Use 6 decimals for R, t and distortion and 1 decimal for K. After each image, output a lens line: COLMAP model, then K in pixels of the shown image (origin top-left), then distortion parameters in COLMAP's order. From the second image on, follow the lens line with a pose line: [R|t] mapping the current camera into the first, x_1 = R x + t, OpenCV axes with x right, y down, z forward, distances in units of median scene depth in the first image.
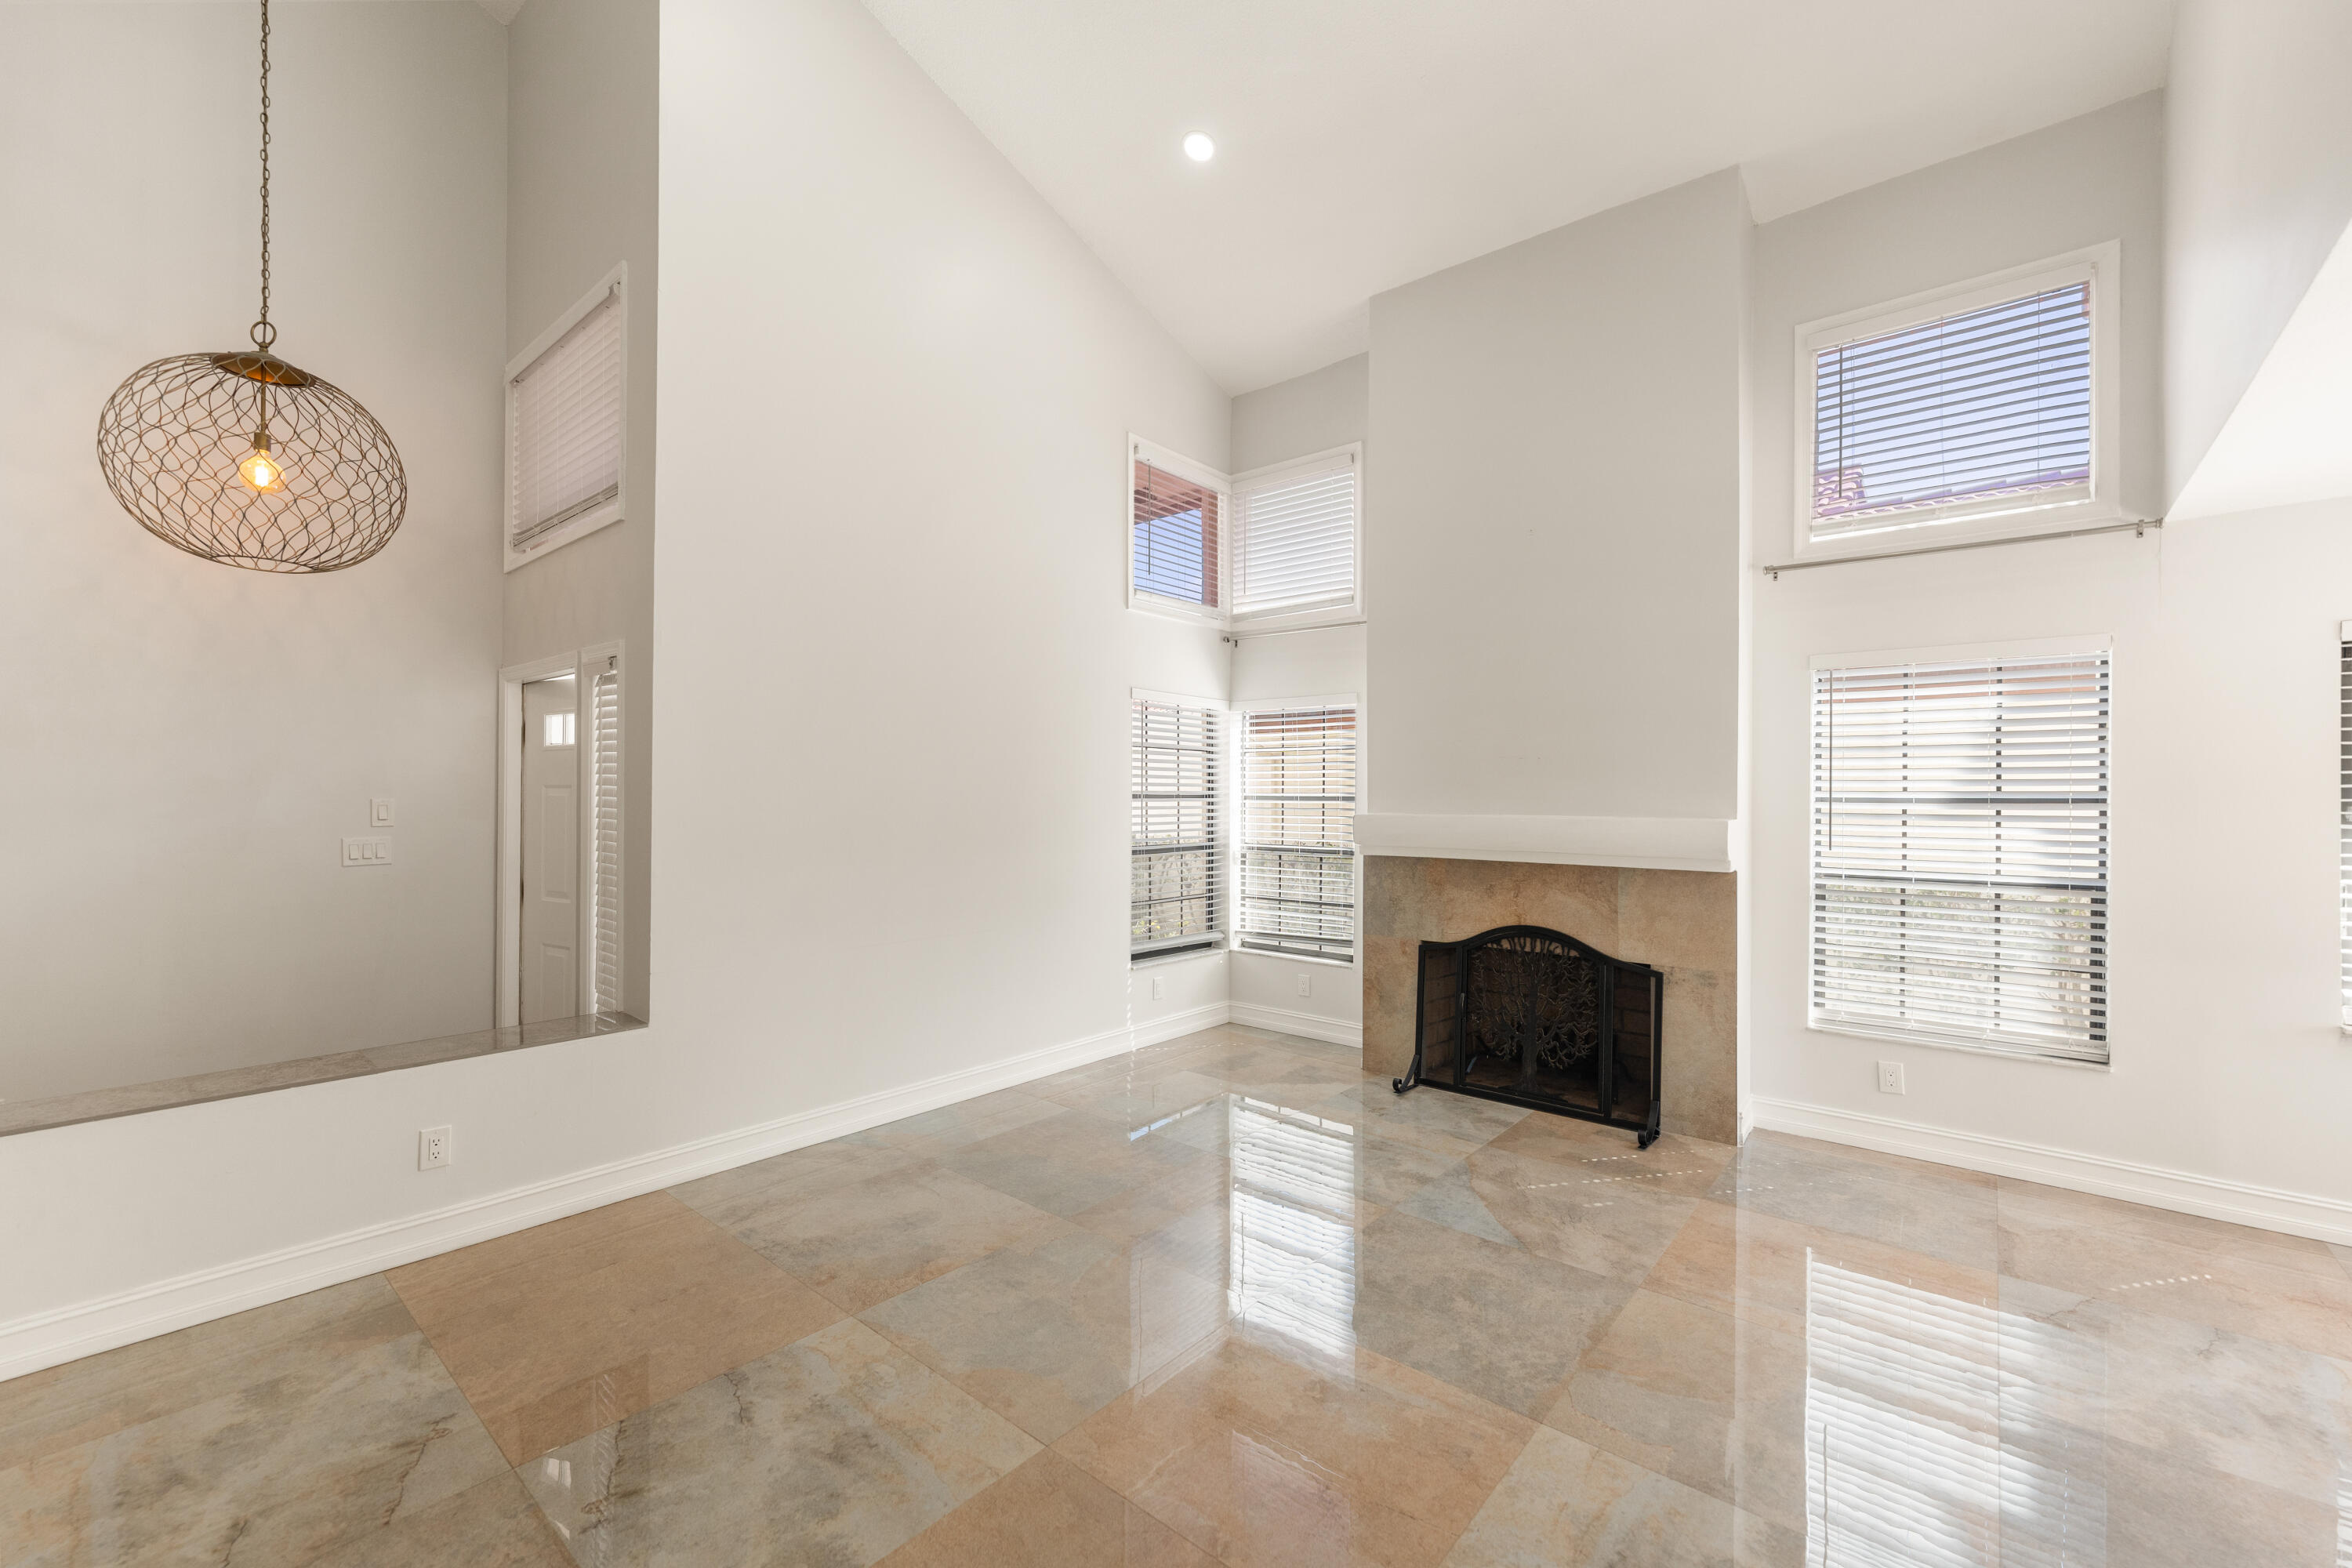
lens RADIAL K [[958.2, 0, 1168.5], [0, 958.2, 793.5], [0, 0, 1]] dist [-0.009277, 0.000447]
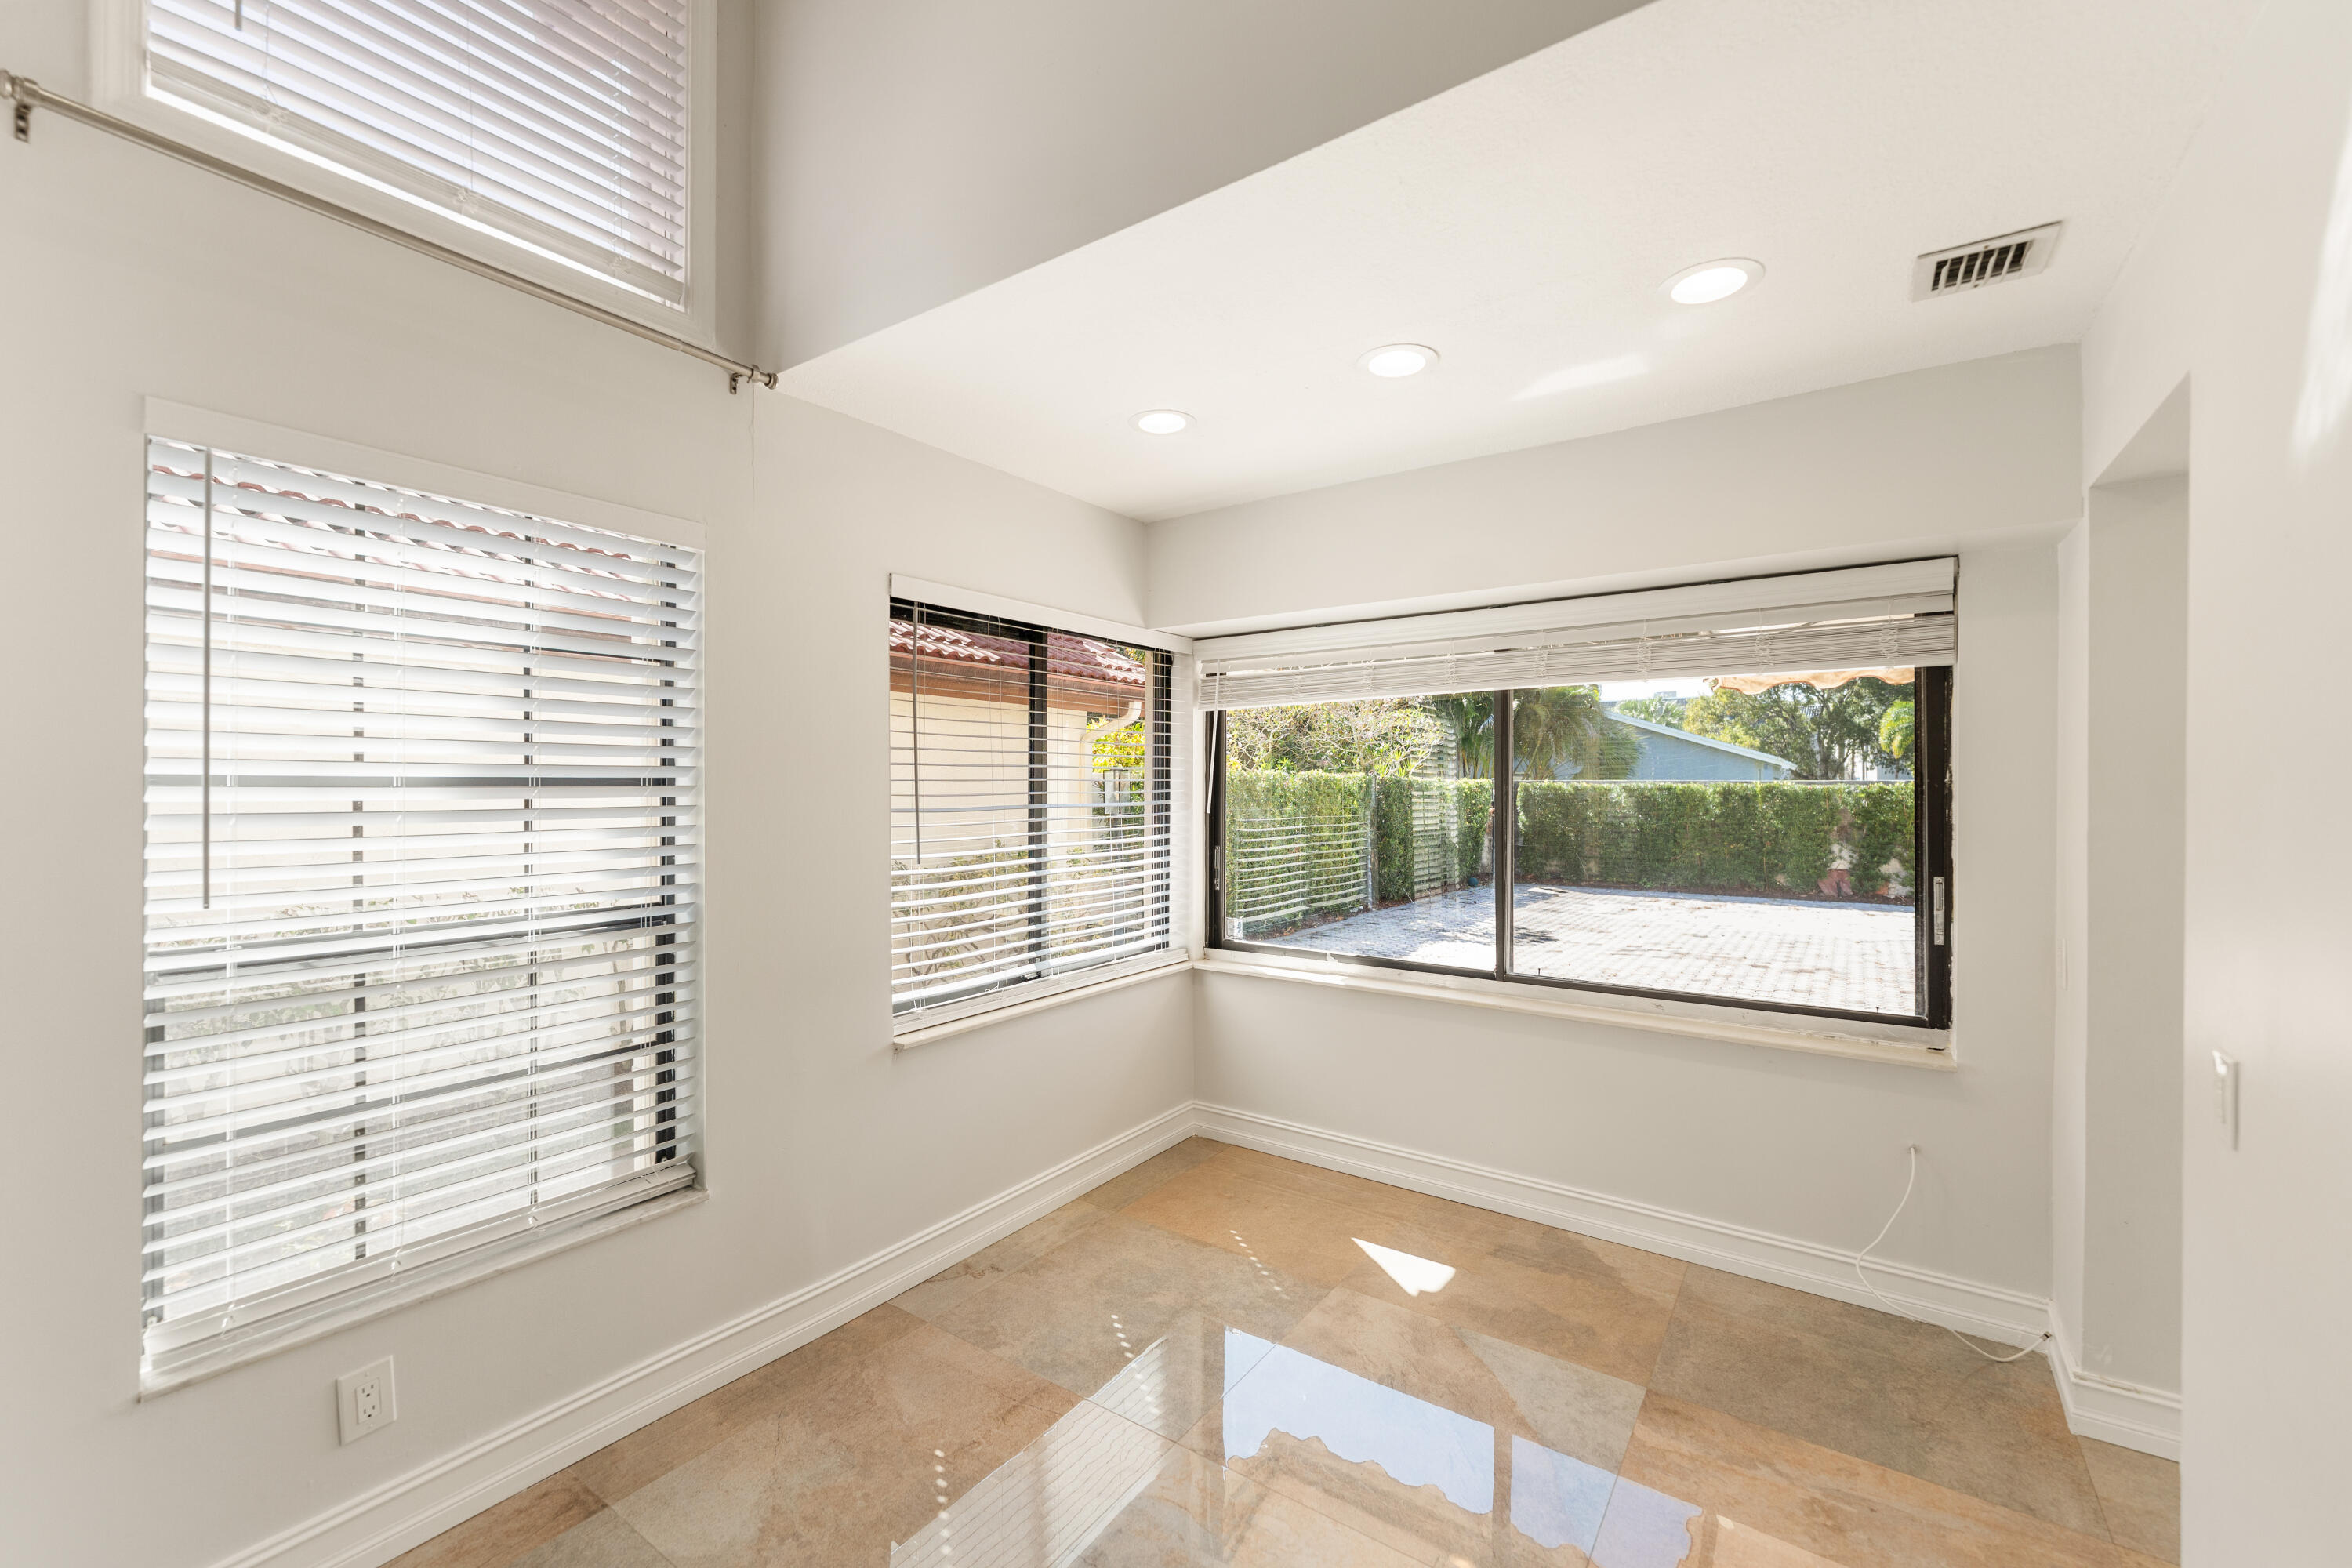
lens RADIAL K [[958.2, 0, 1173.1], [0, 958.2, 781.3], [0, 0, 1]] dist [-0.009277, 0.000447]
pose [[-0.107178, -0.001524, 0.994239, 0.281313], [-0.006793, 0.999977, 0.000800, 0.004188], [-0.994217, -0.006668, -0.107186, 0.686582]]
